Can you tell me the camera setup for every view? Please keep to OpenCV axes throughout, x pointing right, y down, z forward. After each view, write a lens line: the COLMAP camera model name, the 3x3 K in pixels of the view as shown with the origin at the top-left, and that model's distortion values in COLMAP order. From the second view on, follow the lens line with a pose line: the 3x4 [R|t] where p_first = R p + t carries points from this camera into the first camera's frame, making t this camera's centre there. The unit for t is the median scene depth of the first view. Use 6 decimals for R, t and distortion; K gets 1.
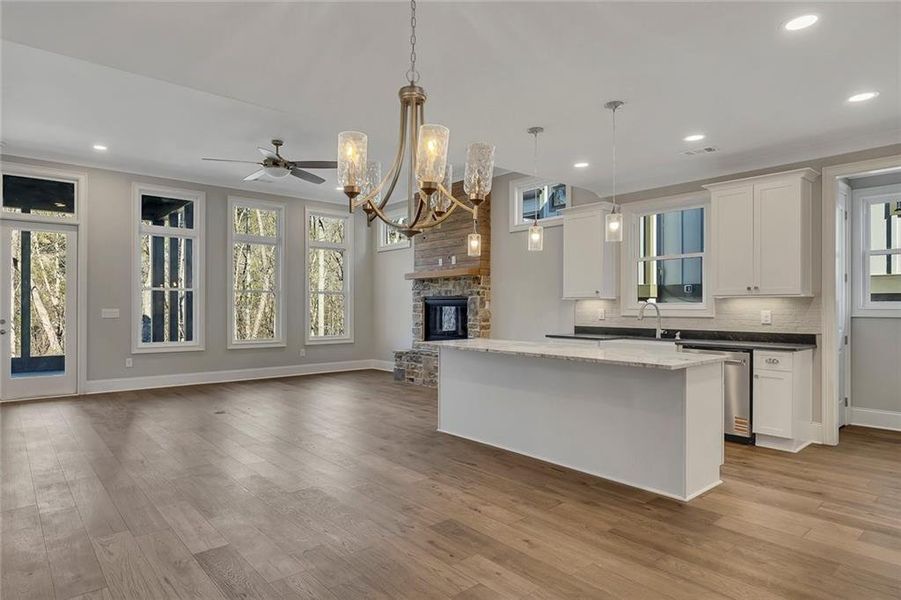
lens RADIAL K [[462.3, 0, 450.5], [0, 462.3, 300.0], [0, 0, 1]] dist [0.000391, -0.000166]
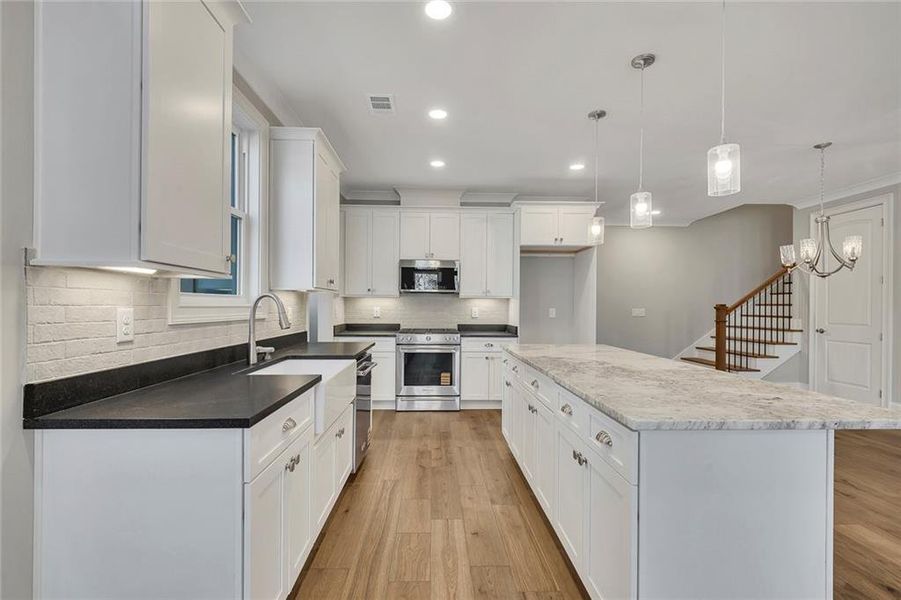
lens RADIAL K [[408.9, 0, 447.2], [0, 408.9, 305.7], [0, 0, 1]] dist [-0.000006, 0.000018]
pose [[-0.733869, -0.006401, 0.679261, -0.007713], [-0.019832, 0.999731, -0.012006, 0.016756], [-0.679002, -0.022282, -0.733799, 1.012237]]
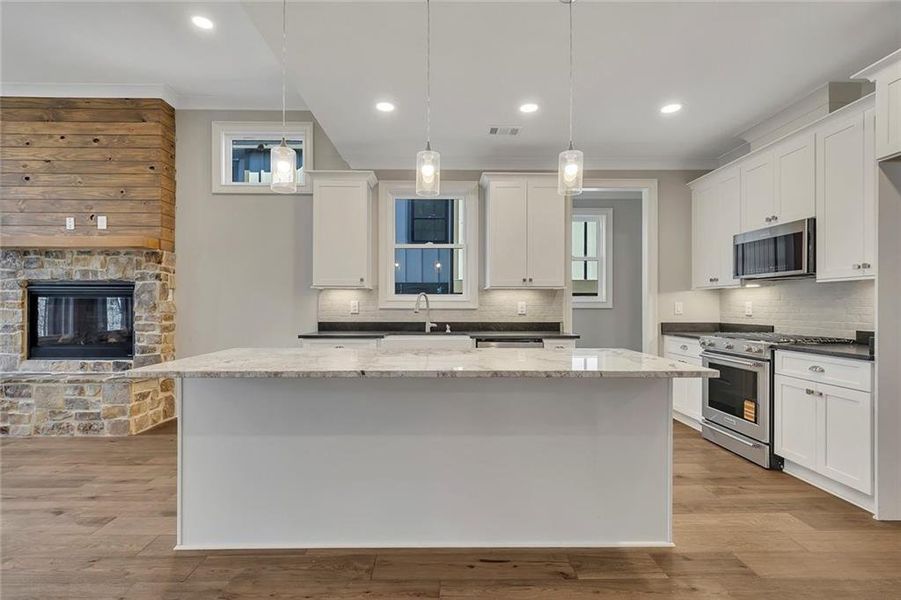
lens RADIAL K [[412.9, 0, 449.9], [0, 412.9, 302.3], [0, 0, 1]] dist [0.000715, -0.000137]
pose [[0.680175, 0.004918, 0.733034, -0.101245], [-0.012267, 0.999914, 0.004674, 0.015852], [-0.732948, -0.012171, 0.680176, 0.346572]]
